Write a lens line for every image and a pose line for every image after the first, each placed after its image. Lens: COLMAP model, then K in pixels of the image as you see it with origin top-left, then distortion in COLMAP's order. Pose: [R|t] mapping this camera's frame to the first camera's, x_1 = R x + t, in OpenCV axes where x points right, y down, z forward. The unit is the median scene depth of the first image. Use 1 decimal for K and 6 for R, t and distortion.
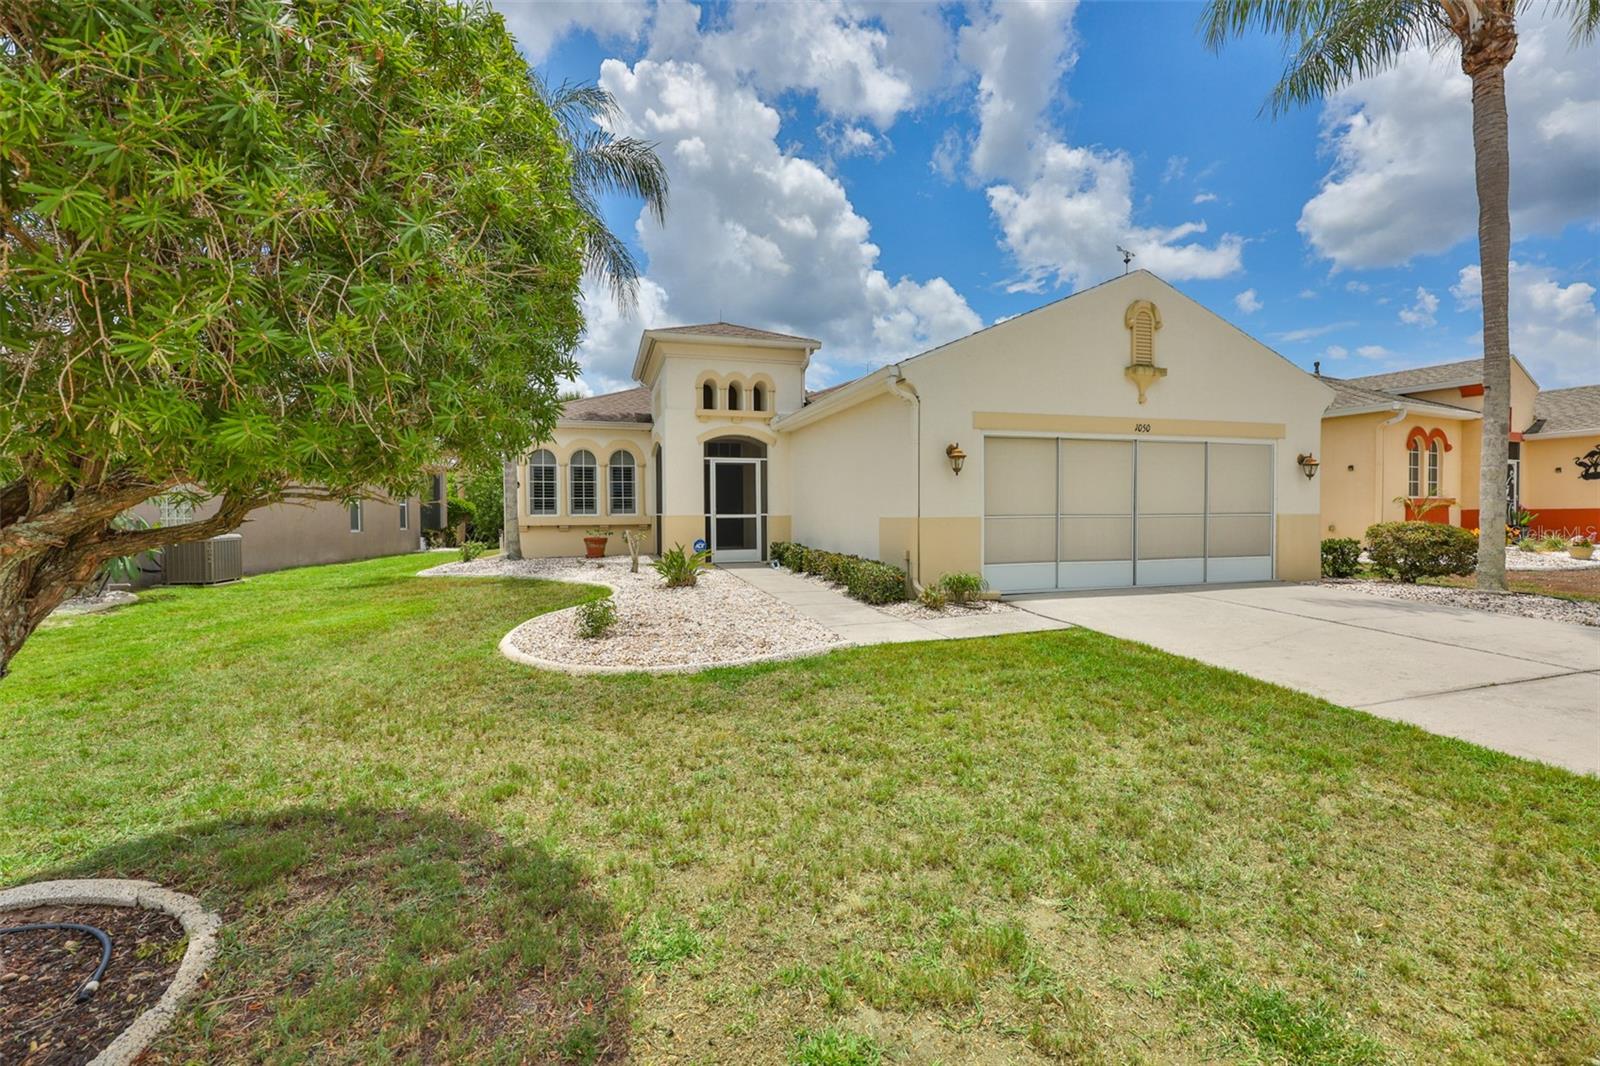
lens RADIAL K [[685.6, 0, 795.7], [0, 685.6, 537.0], [0, 0, 1]] dist [-0.002675, -0.000211]
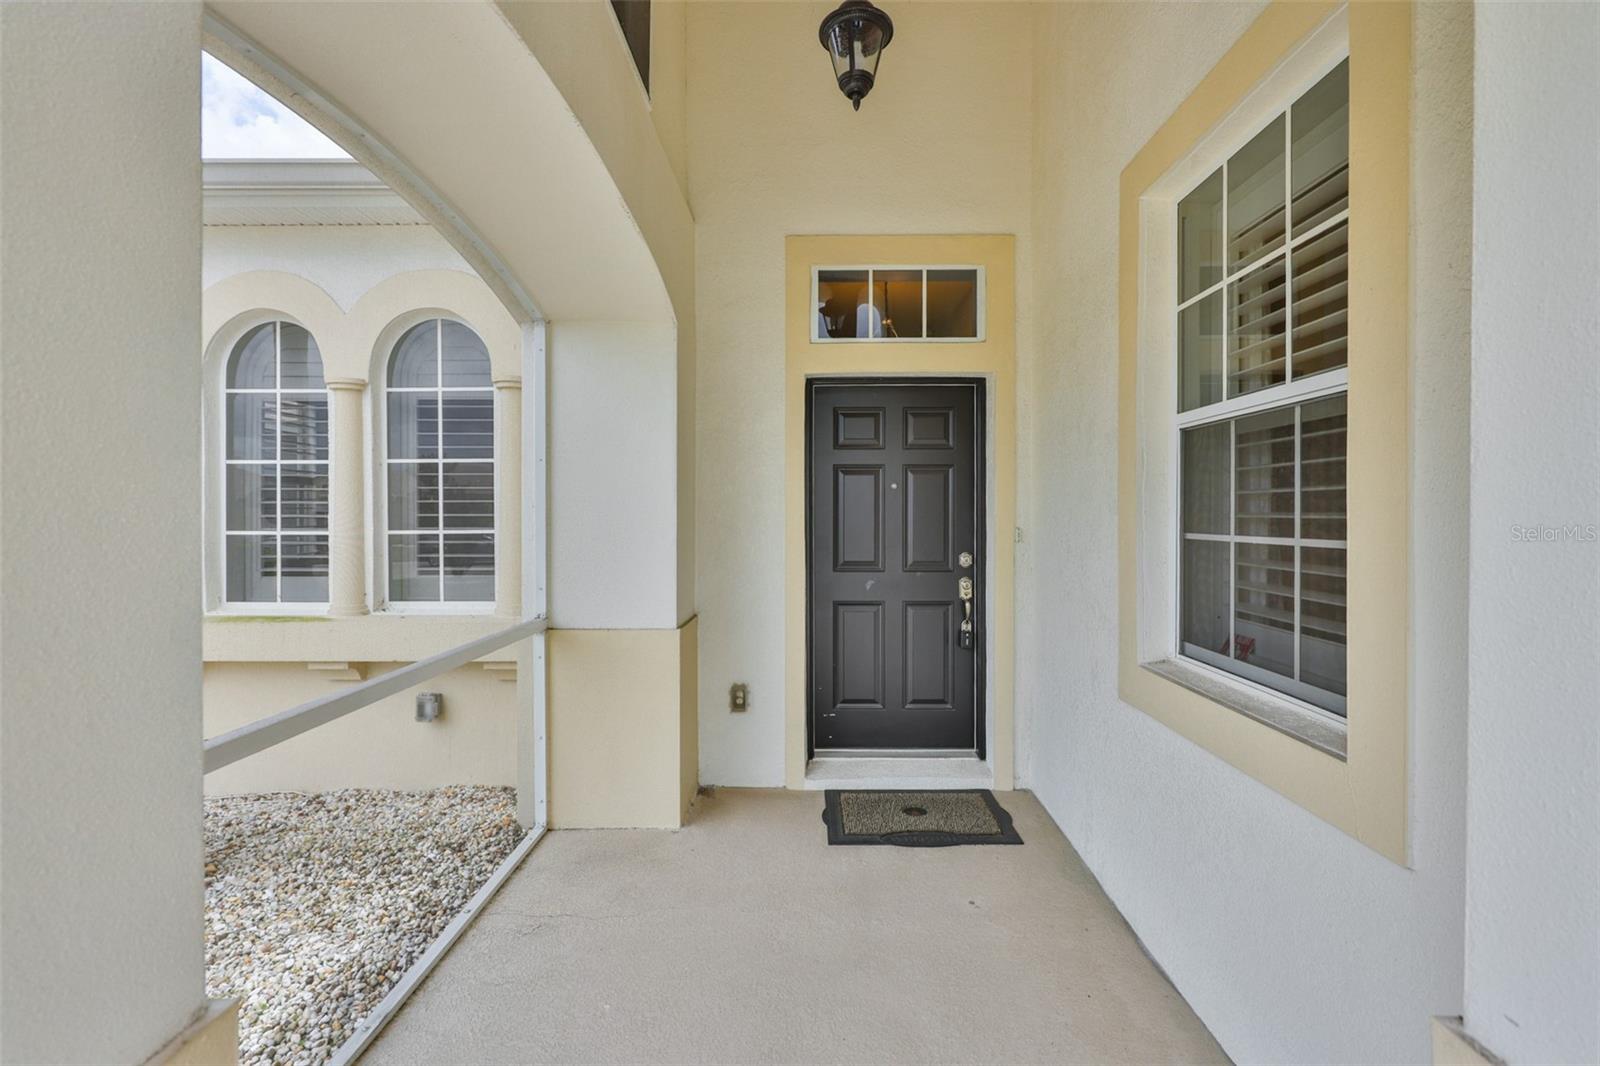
lens RADIAL K [[672.8, 0, 803.1], [0, 672.8, 527.4], [0, 0, 1]] dist [-0.002187, -0.000042]
pose [[0.958124, 0.009083, -0.286208, -0.077540], [-0.017184, 0.999519, -0.025805, -0.056222], [0.285836, 0.029642, 0.957820, 0.844664]]
